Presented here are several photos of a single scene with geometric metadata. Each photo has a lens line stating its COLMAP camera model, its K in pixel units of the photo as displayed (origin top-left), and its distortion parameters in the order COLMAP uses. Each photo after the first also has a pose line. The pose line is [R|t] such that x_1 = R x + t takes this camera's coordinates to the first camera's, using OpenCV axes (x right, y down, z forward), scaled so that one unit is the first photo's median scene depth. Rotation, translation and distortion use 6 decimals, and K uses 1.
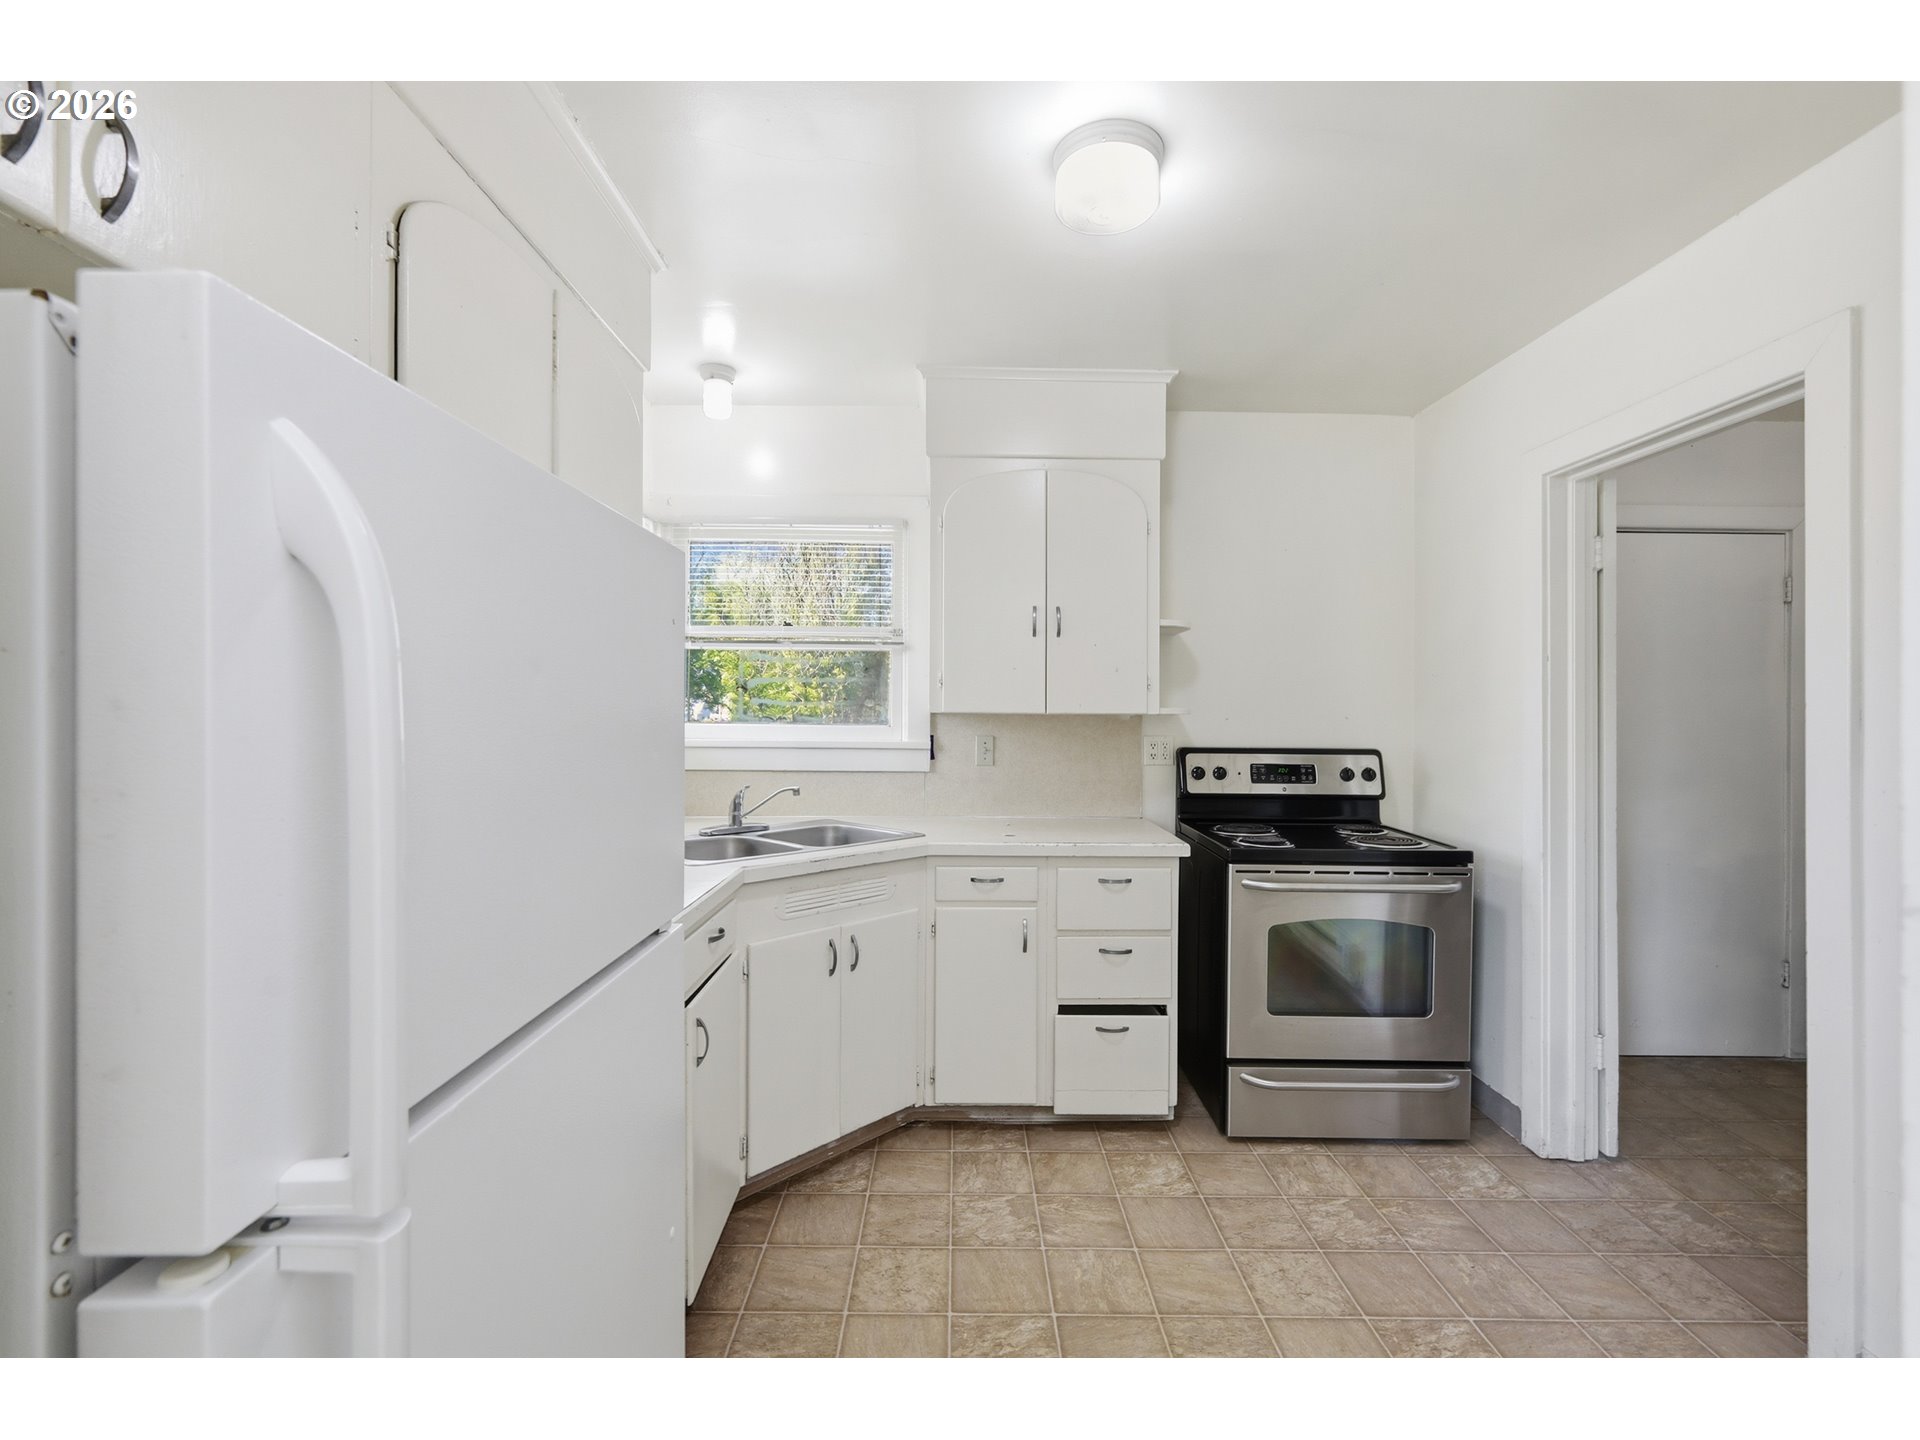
lens RADIAL K [[852.3, 0, 961.7], [0, 852.3, 707.9], [0, 0, 1]] dist [0.001291, 0.001663]
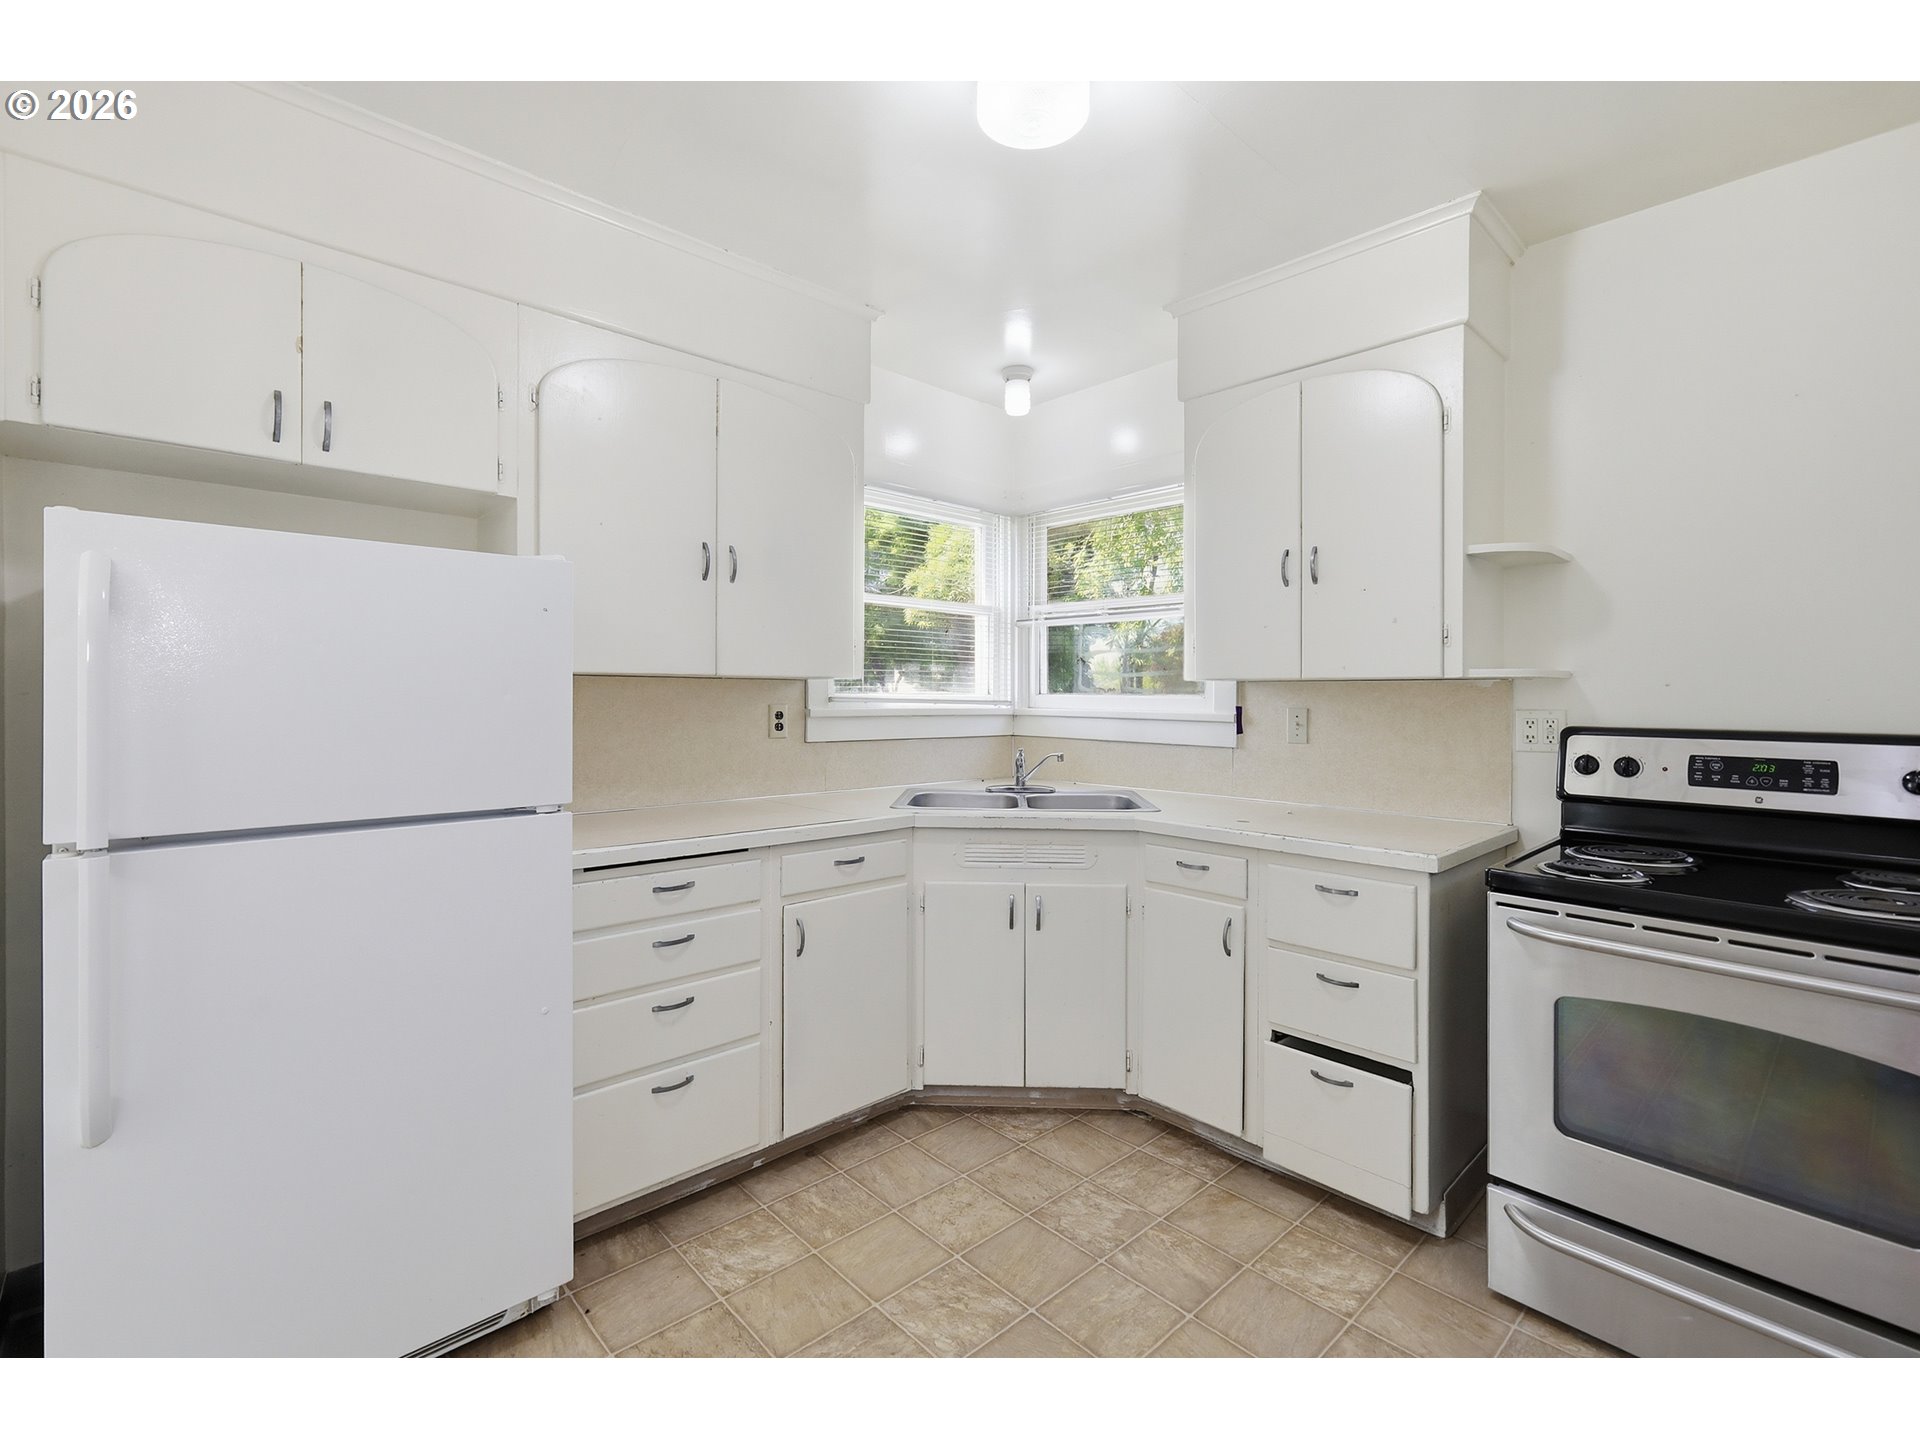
lens RADIAL K [[852.3, 0, 969.3], [0, 852.3, 701.1], [0, 0, 1]] dist [0.001291, 0.001663]
pose [[0.673562, -0.000505, -0.739130, 0.522894], [0.003271, 0.999992, 0.002298, 0.027356], [0.739123, -0.003965, 0.673558, 0.224398]]
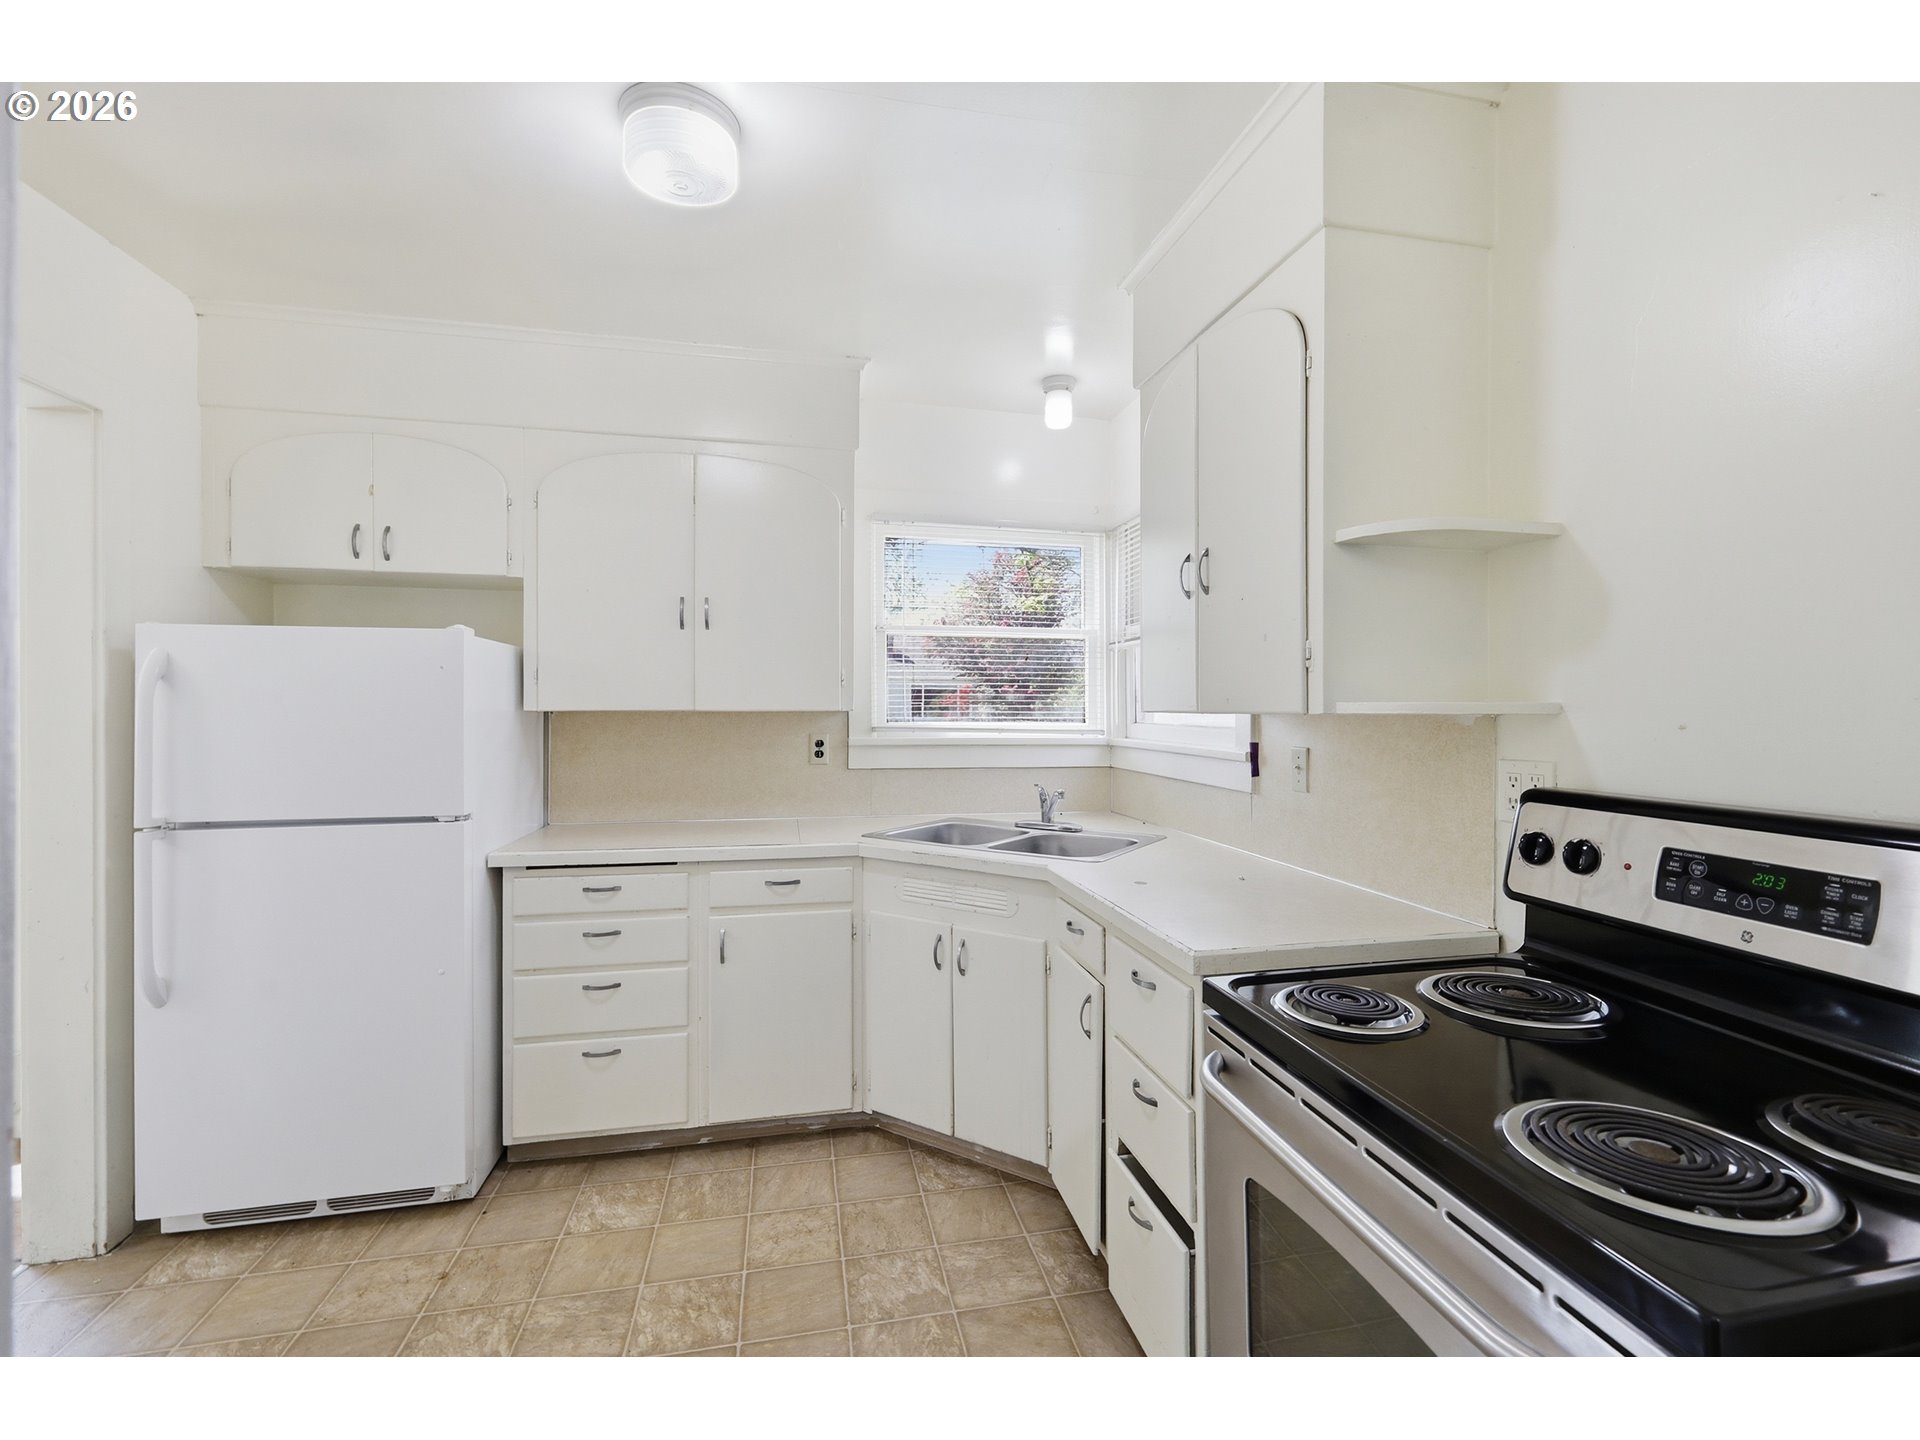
lens RADIAL K [[852.3, 0, 967.6], [0, 852.3, 712.2], [0, 0, 1]] dist [0.001291, 0.001663]
pose [[0.199837, -0.003819, -0.979822, 0.757482], [0.002569, 0.999991, -0.003374, 0.008318], [0.979826, -0.001843, 0.199845, 0.735422]]
